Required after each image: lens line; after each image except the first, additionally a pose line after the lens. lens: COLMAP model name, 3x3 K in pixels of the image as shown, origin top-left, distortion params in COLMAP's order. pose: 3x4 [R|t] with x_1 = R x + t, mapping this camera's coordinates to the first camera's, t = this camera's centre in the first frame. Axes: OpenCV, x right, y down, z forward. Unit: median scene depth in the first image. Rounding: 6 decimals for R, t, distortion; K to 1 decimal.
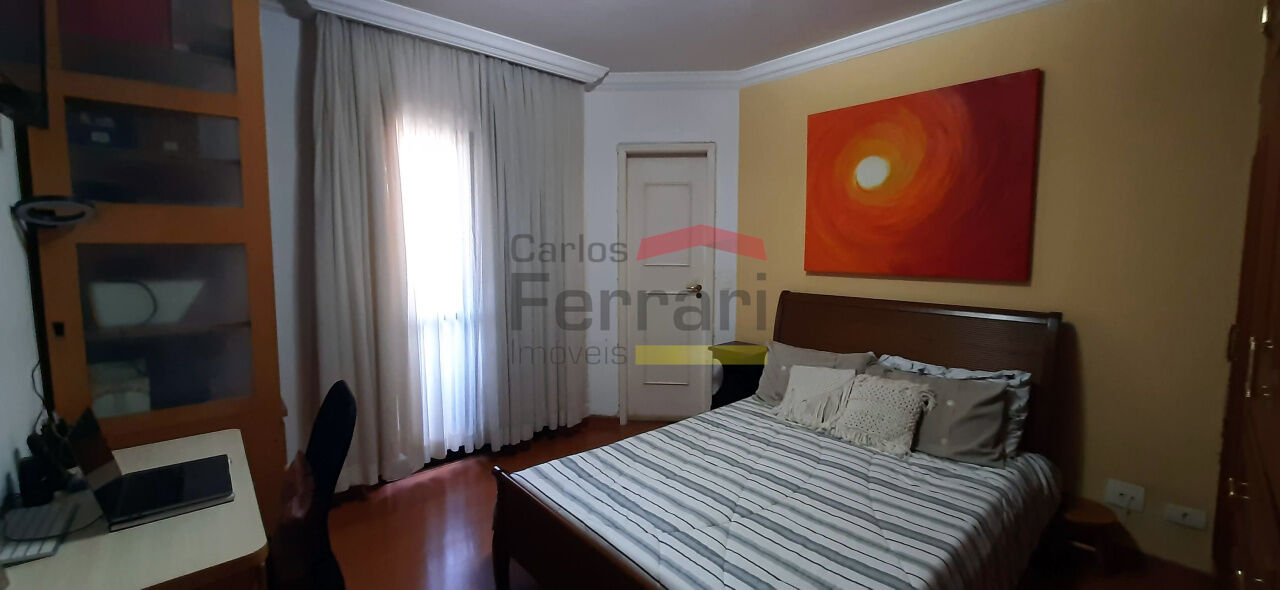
lens RADIAL K [[514.1, 0, 651.3], [0, 514.1, 271.9], [0, 0, 1]] dist [-0.000828, -0.000024]
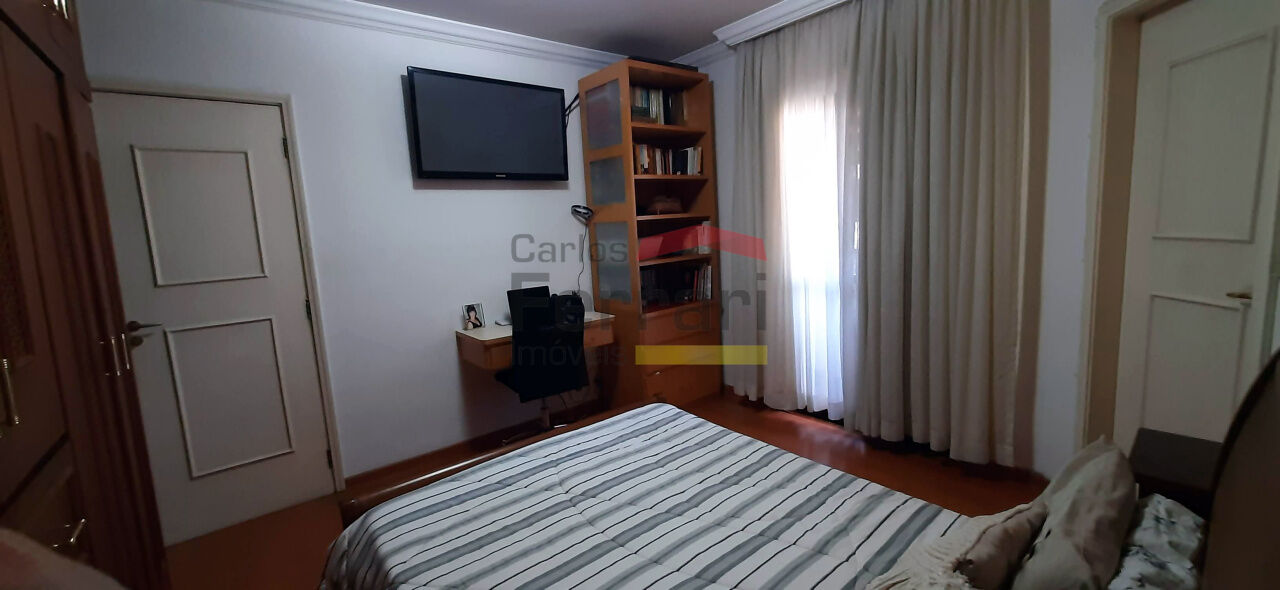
lens RADIAL K [[508.2, 0, 649.7], [0, 508.2, 288.1], [0, 0, 1]] dist [-0.001190, -0.000007]
pose [[-0.035352, 0.125901, -0.991413, 0.829076], [-0.006708, 0.991981, 0.126212, -0.042243], [0.999352, 0.011112, -0.034224, 0.894070]]
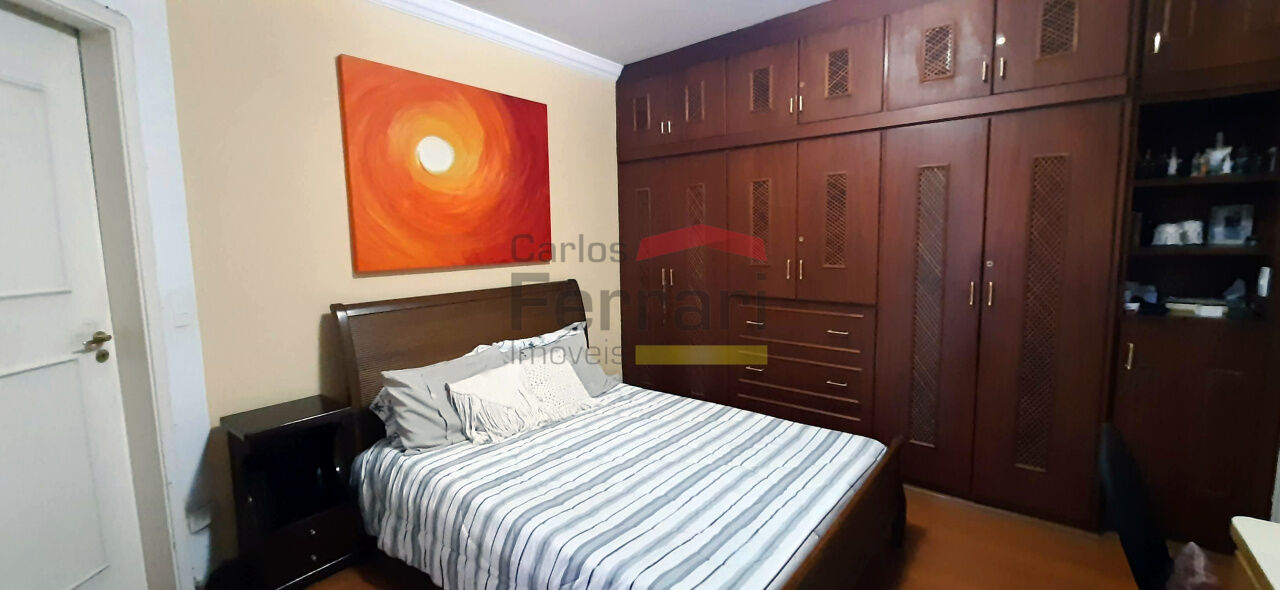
lens RADIAL K [[508.2, 0, 649.7], [0, 508.2, 288.1], [0, 0, 1]] dist [-0.001190, -0.000007]
pose [[-0.169409, -0.095013, 0.980955, -0.666007], [0.073377, 0.991364, 0.108693, -0.038452], [-0.982810, 0.090393, -0.160974, 1.004613]]
